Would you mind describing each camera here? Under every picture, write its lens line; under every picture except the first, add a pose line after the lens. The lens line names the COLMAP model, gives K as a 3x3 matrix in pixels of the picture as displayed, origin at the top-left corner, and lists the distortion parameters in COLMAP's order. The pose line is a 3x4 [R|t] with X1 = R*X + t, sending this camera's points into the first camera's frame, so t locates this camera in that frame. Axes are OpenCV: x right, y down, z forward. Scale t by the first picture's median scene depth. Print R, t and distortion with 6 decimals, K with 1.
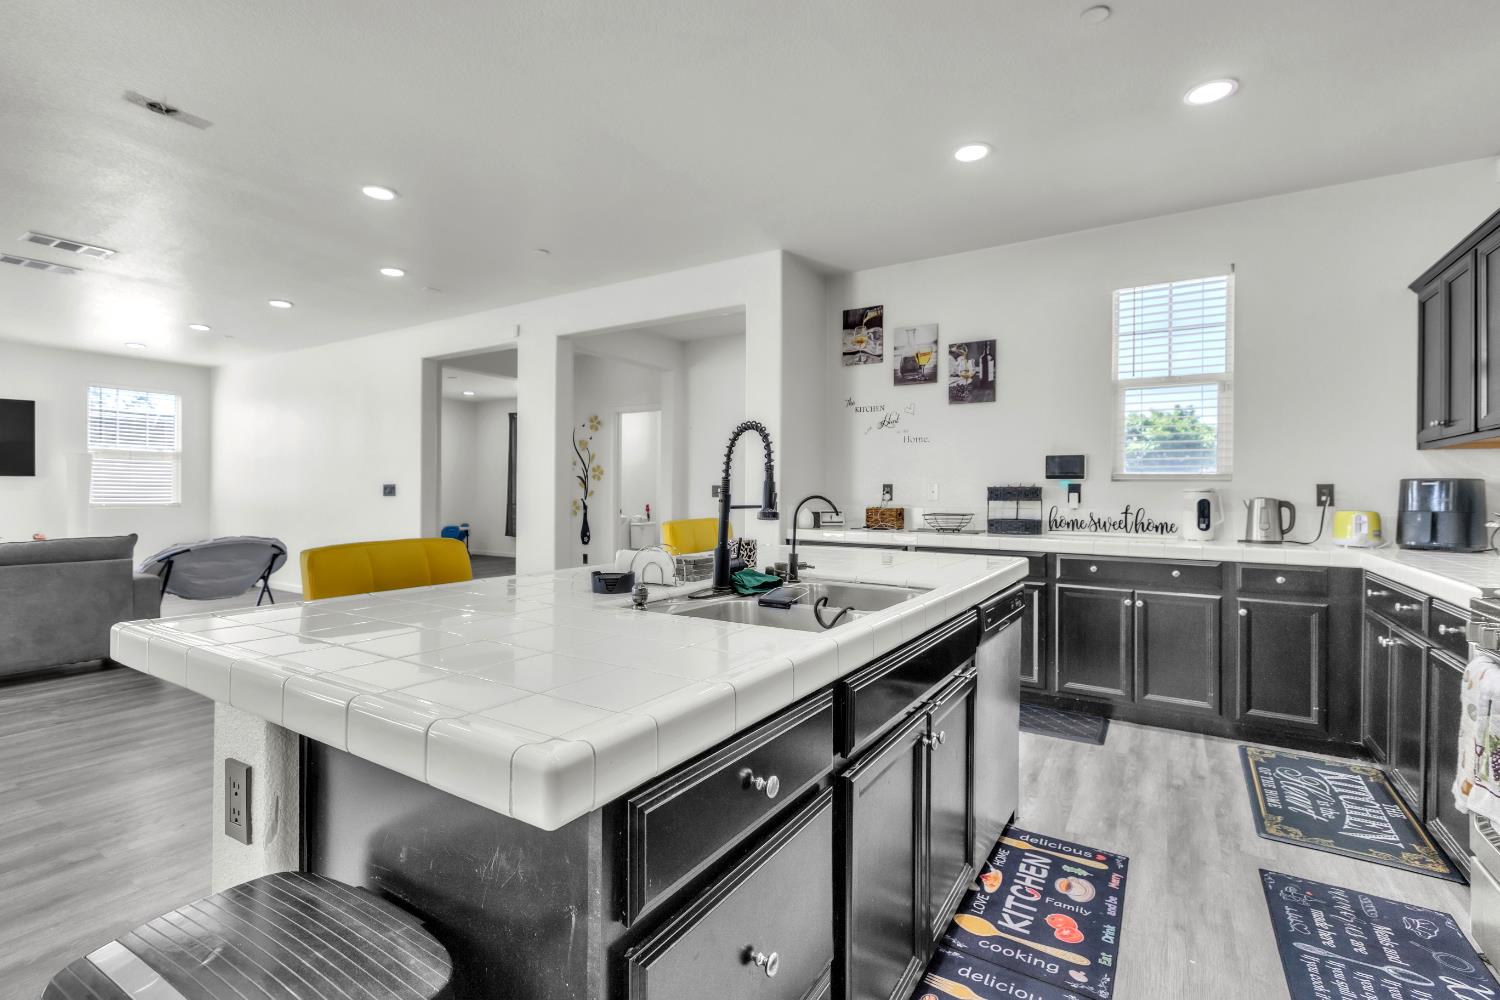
lens RADIAL K [[781.0, 0, 744.4], [0, 781.0, 460.5], [0, 0, 1]] dist [0.002210, 0.000200]
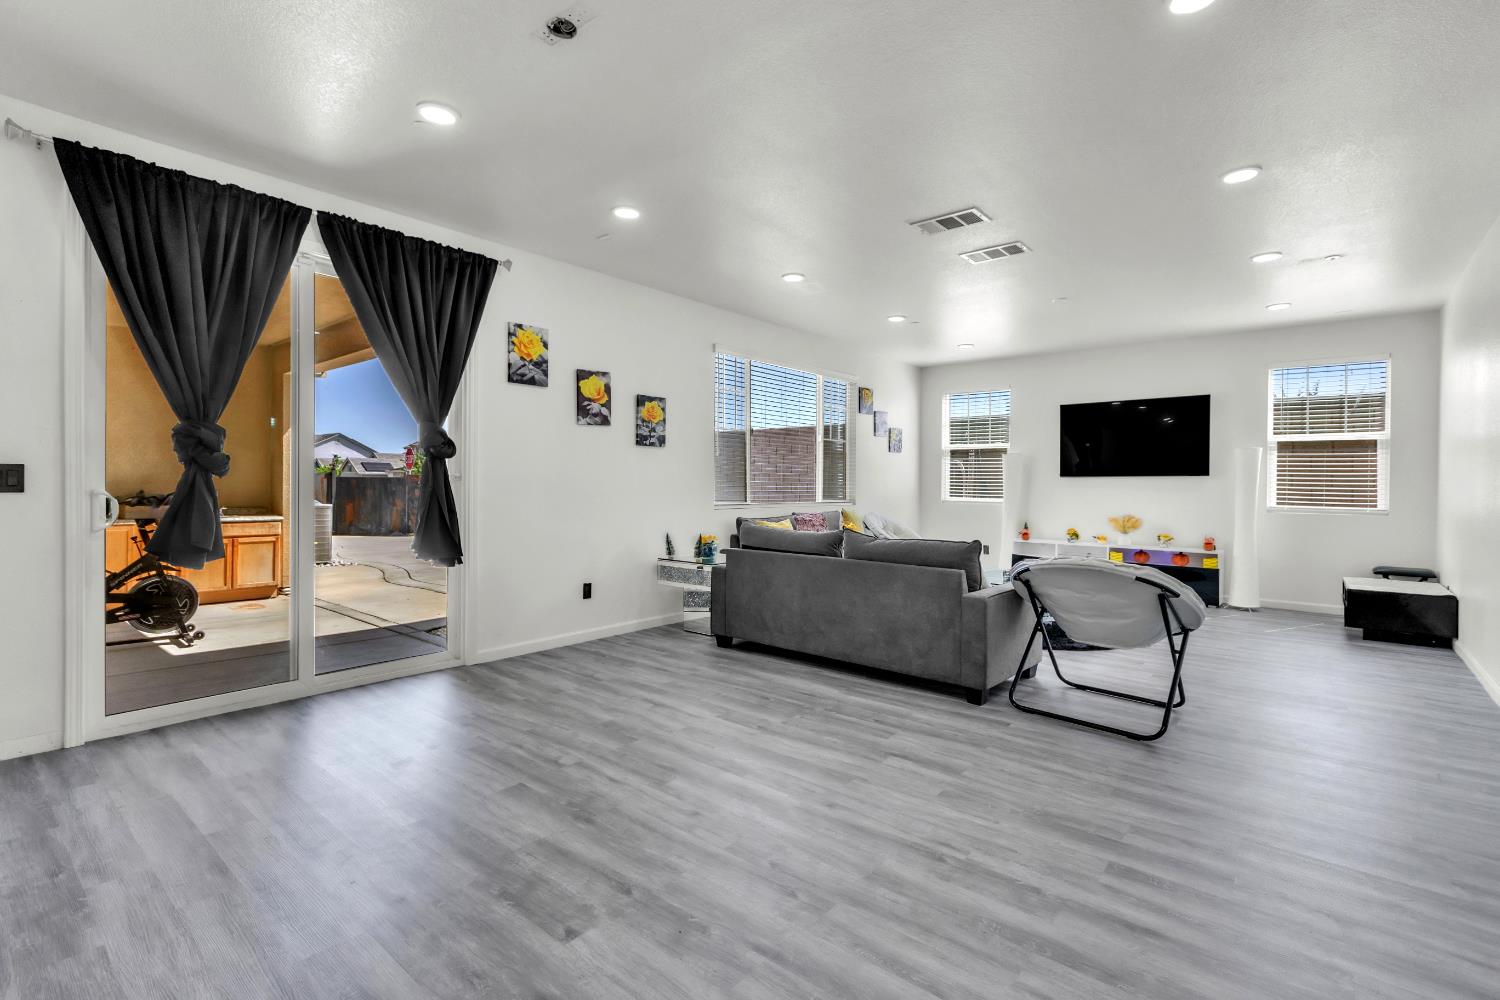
lens RADIAL K [[717.9, 0, 750.0], [0, 717.9, 500.0], [0, 0, 1]] dist [0.003725, 0.000263]
pose [[-0.115766, 0.007083, -0.993251, 0.003048], [0.037302, 0.999300, 0.002779, 0.025986], [0.992576, -0.036729, -0.115949, 0.557849]]
